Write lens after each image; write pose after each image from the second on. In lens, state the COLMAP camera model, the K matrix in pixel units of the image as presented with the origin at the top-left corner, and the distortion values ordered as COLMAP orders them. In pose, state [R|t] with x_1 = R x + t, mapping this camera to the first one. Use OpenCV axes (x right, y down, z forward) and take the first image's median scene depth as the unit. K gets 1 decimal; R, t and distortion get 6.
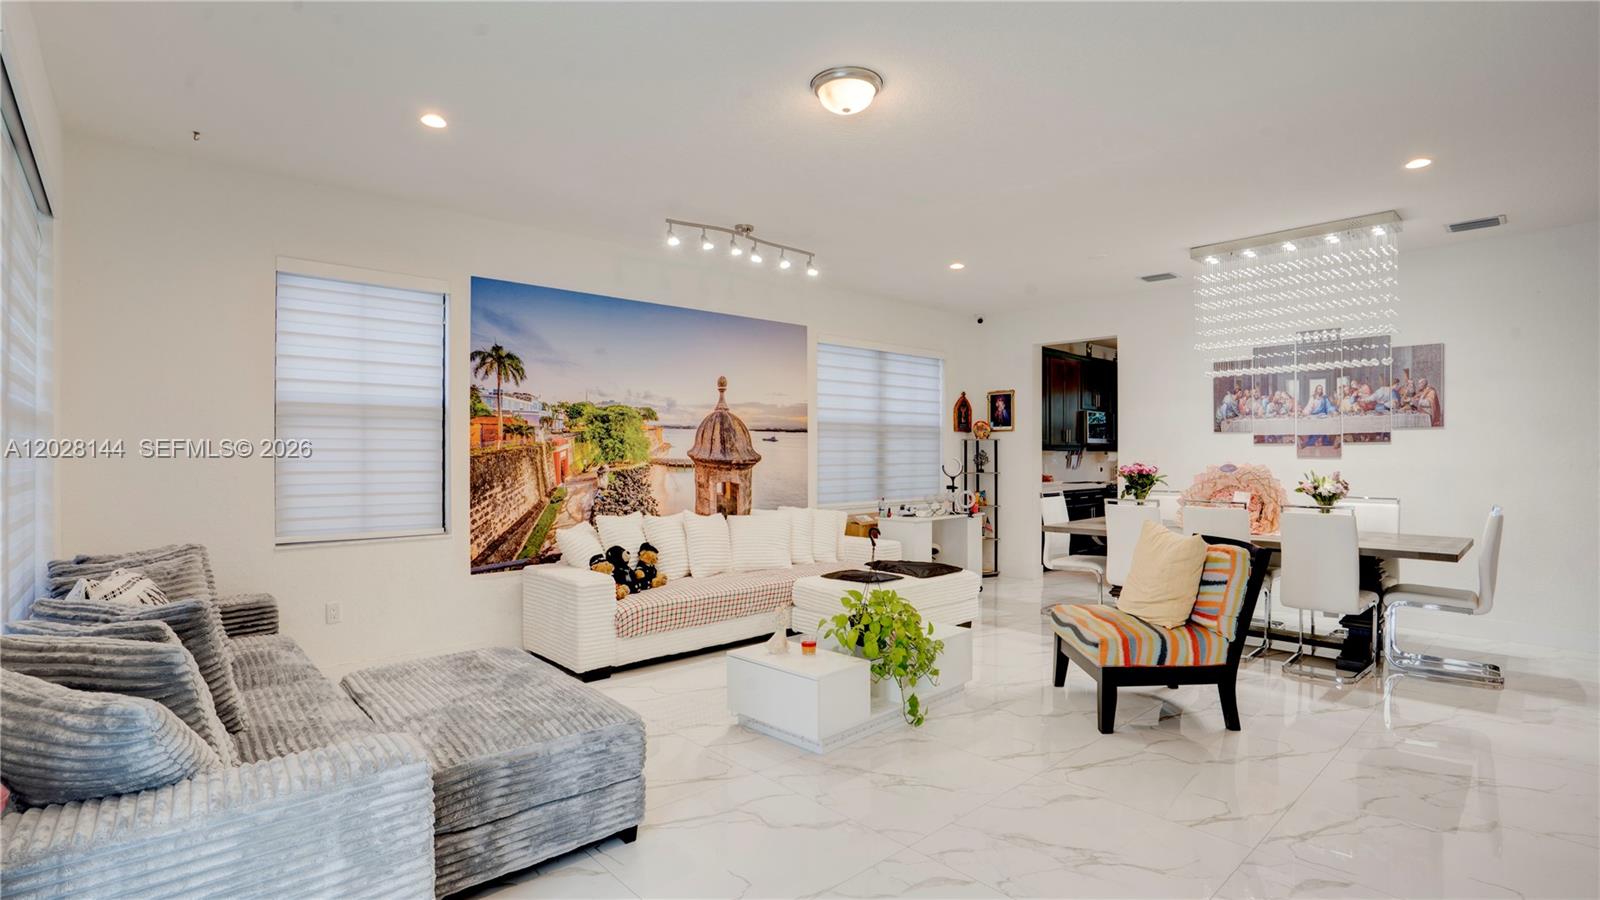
lens RADIAL K [[777.9, 0, 800.0], [0, 777.9, 450.0], [0, 0, 1]] dist [-0.002139, -0.000178]
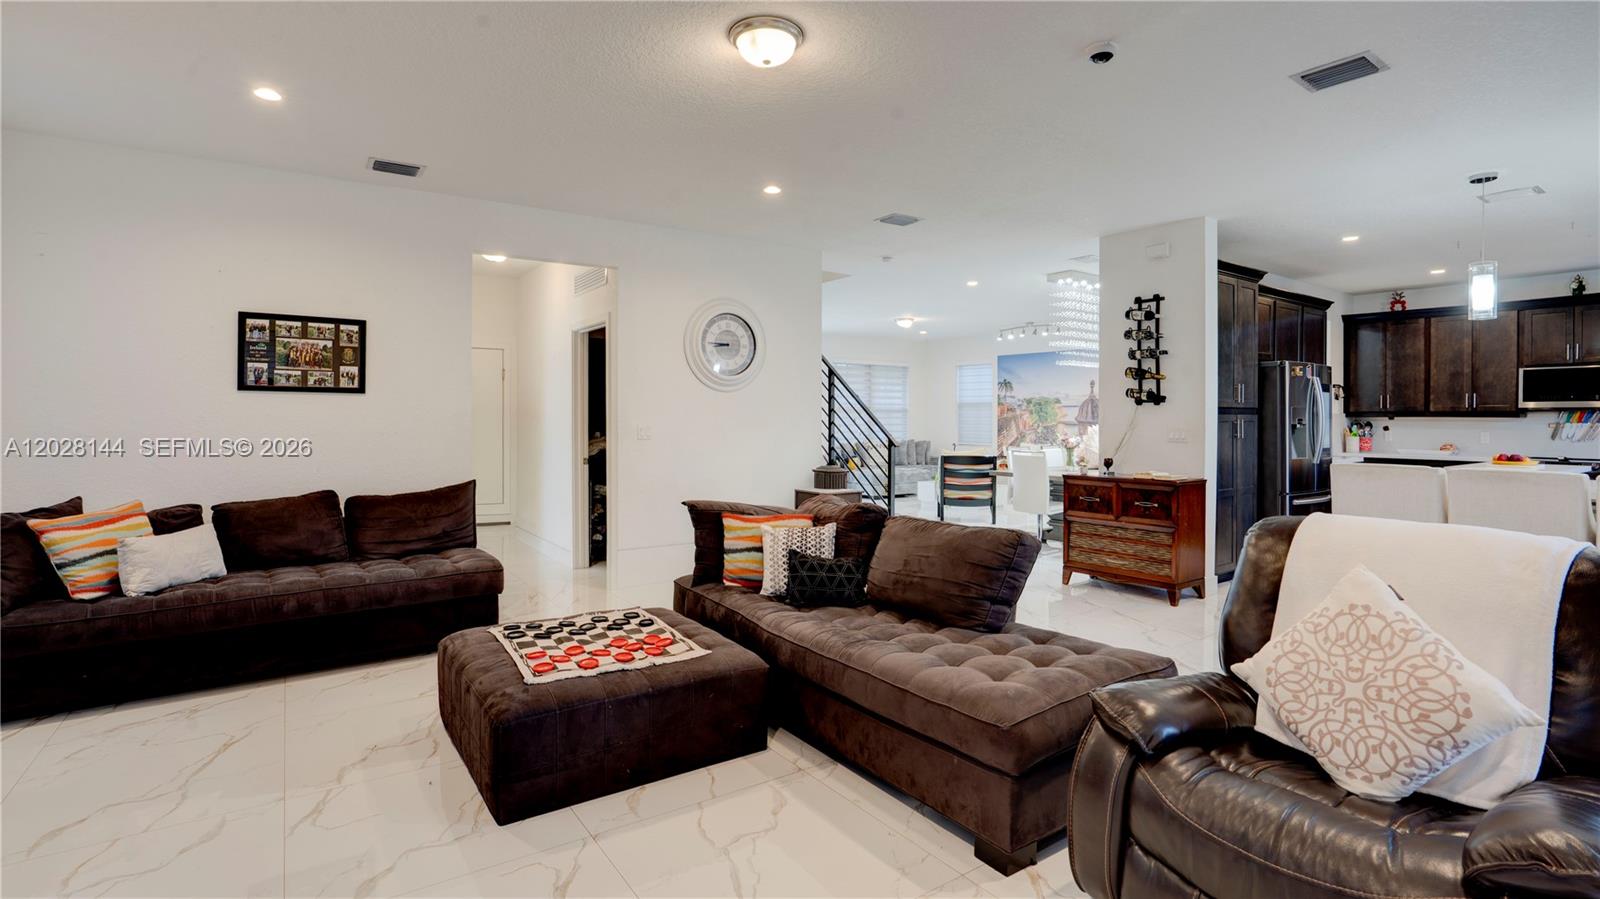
lens RADIAL K [[770.7, 0, 799.6], [0, 770.7, 428.1], [0, 0, 1]] dist [-0.090090, 0.046669]
pose [[-0.138938, 0.016352, -0.990166, 2.163539], [0.005951, 0.999859, 0.015677, -0.006898], [0.990283, -0.003715, -0.139016, 0.587332]]
